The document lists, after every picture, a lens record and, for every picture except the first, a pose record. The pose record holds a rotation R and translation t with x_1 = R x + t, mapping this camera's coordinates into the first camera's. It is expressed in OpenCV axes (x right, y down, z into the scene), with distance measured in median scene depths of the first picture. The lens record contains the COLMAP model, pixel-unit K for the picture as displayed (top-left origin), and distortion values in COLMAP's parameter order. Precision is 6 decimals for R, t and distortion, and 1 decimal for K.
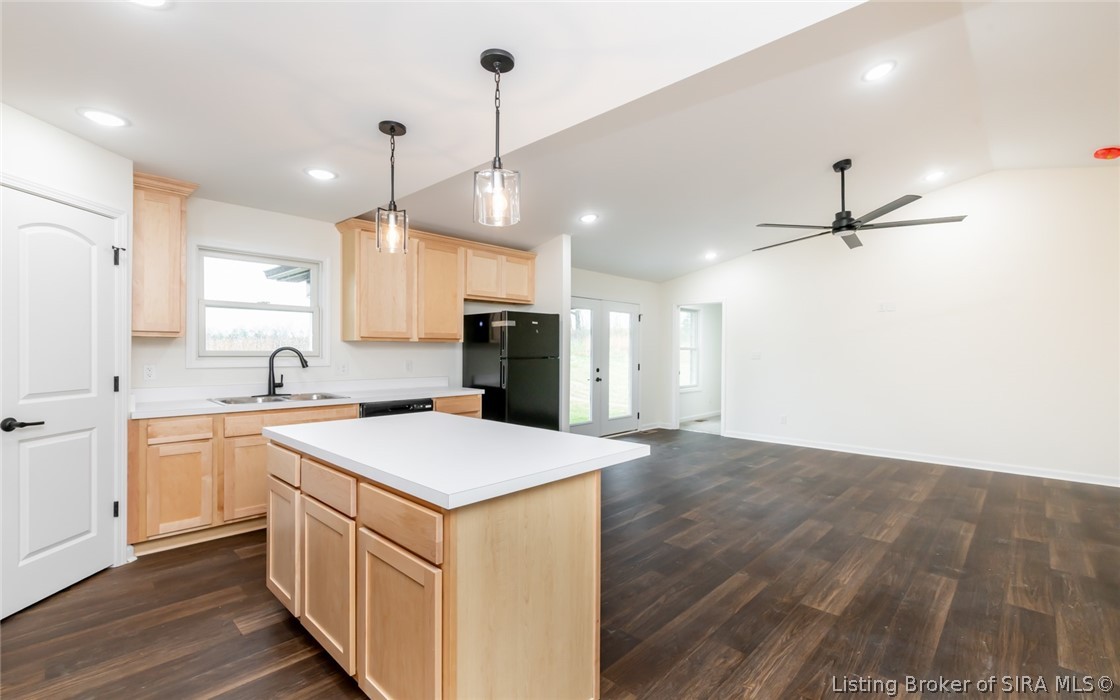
lens RADIAL K [[490.3, 0, 565.4], [0, 490.3, 357.4], [0, 0, 1]] dist [-0.001146, 0.000054]
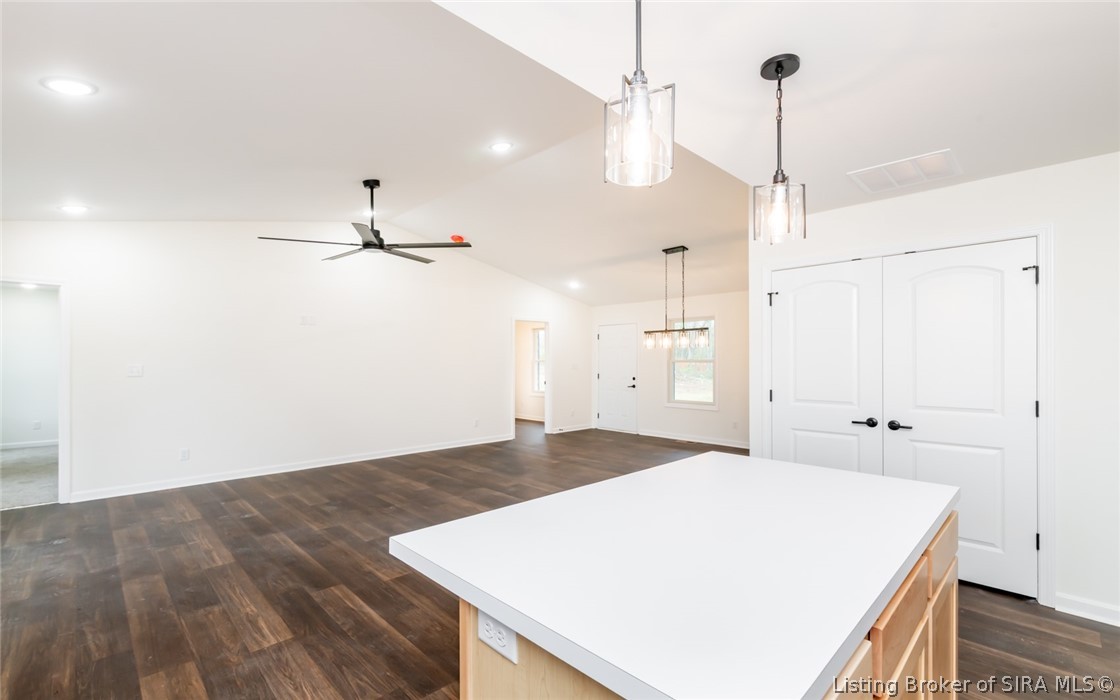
lens RADIAL K [[486.9, 0, 564.1], [0, 486.9, 361.8], [0, 0, 1]] dist [-0.000458, -0.000270]
pose [[0.031255, -0.006845, 0.999488, -0.610712], [0.012767, 0.999898, 0.006449, -0.029875], [-0.999430, 0.012558, 0.031339, 0.794923]]
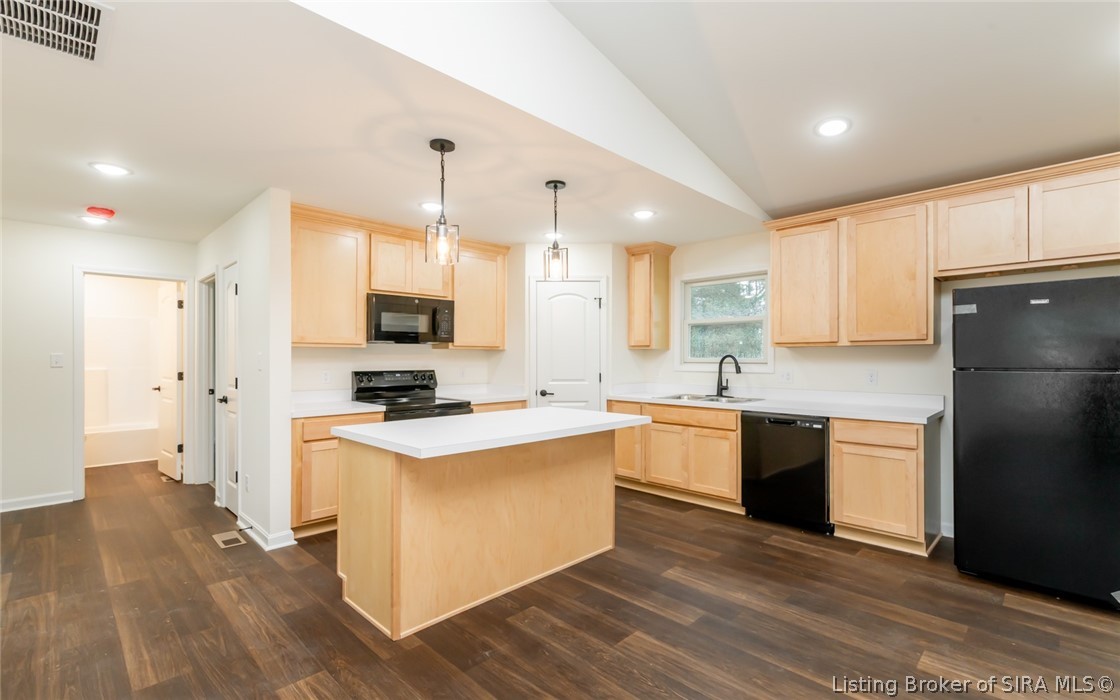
lens RADIAL K [[501.9, 0, 560.0], [0, 501.9, 350.0], [0, 0, 1]] dist [-0.000011, 0.000075]
pose [[-0.027741, -0.022652, -0.999358, 0.723900], [-0.014578, 0.999646, -0.022254, -0.000779], [0.999509, 0.013951, -0.028061, 0.788375]]
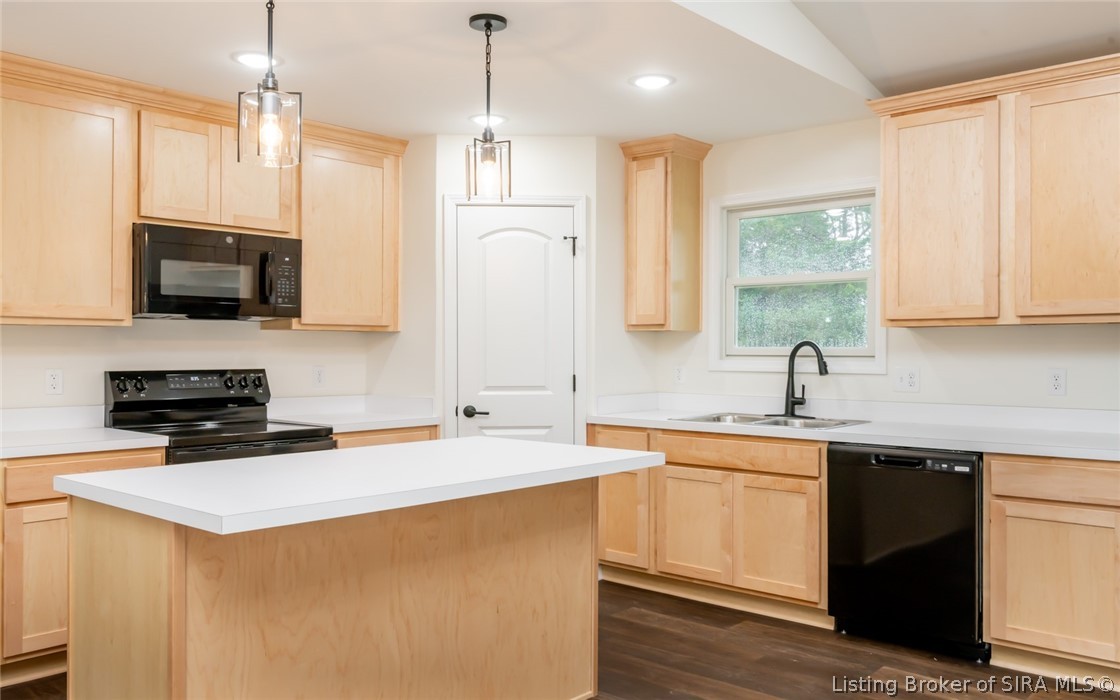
lens RADIAL K [[907.9, 0, 558.5], [0, 907.9, 339.7], [0, 0, 1]] dist [-0.001262, 0.000290]
pose [[0.027592, -0.017951, -0.999458, 0.698421], [-0.014593, 0.999725, -0.018358, 0.003687], [0.999513, 0.015092, 0.027322, 0.800327]]
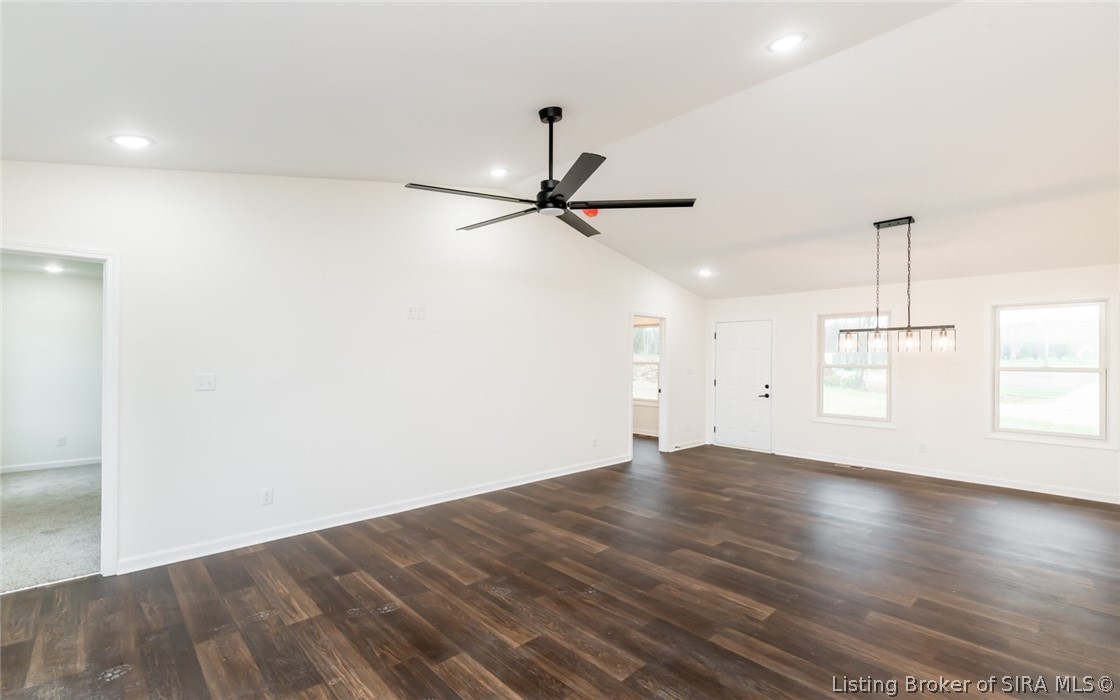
lens RADIAL K [[490.3, 0, 565.4], [0, 490.3, 357.4], [0, 0, 1]] dist [-0.001146, 0.000054]
pose [[0.047330, -0.003618, 0.998873, -0.194283], [0.006627, 0.999973, 0.003308, -0.060977], [-0.998857, 0.006463, 0.047352, 1.316454]]
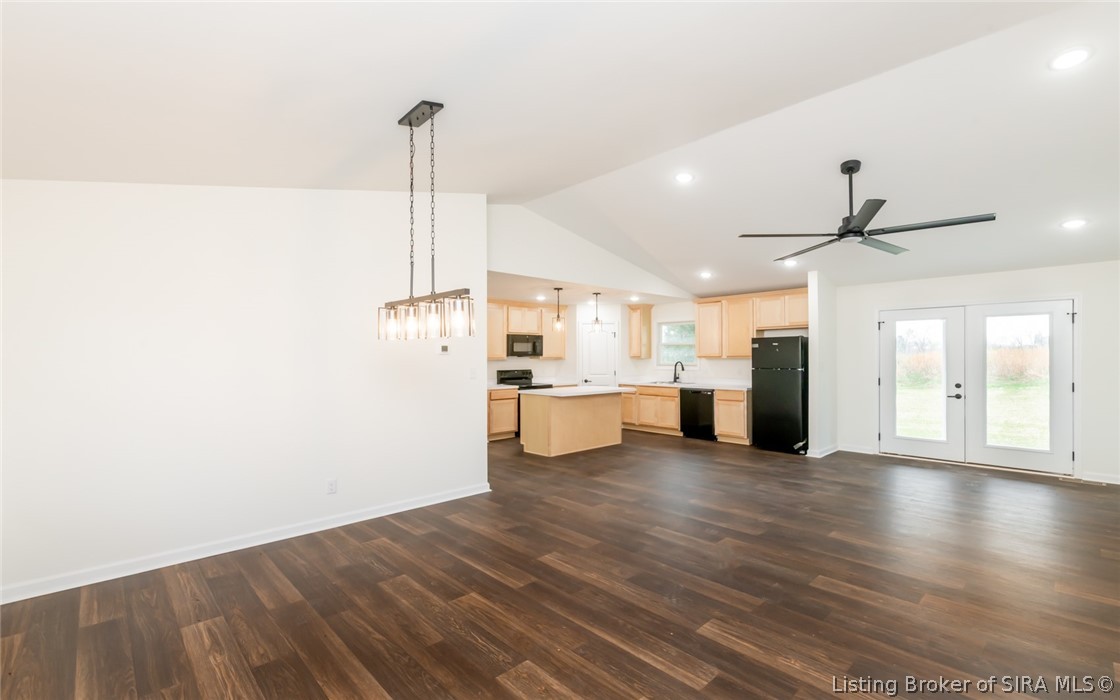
lens RADIAL K [[490.3, 0, 565.4], [0, 490.3, 357.4], [0, 0, 1]] dist [-0.001146, 0.000054]
pose [[-0.044725, -0.002198, -0.998997, 2.104041], [-0.009504, 0.999953, -0.001774, -0.036408], [0.998954, 0.009415, -0.044744, 0.704459]]
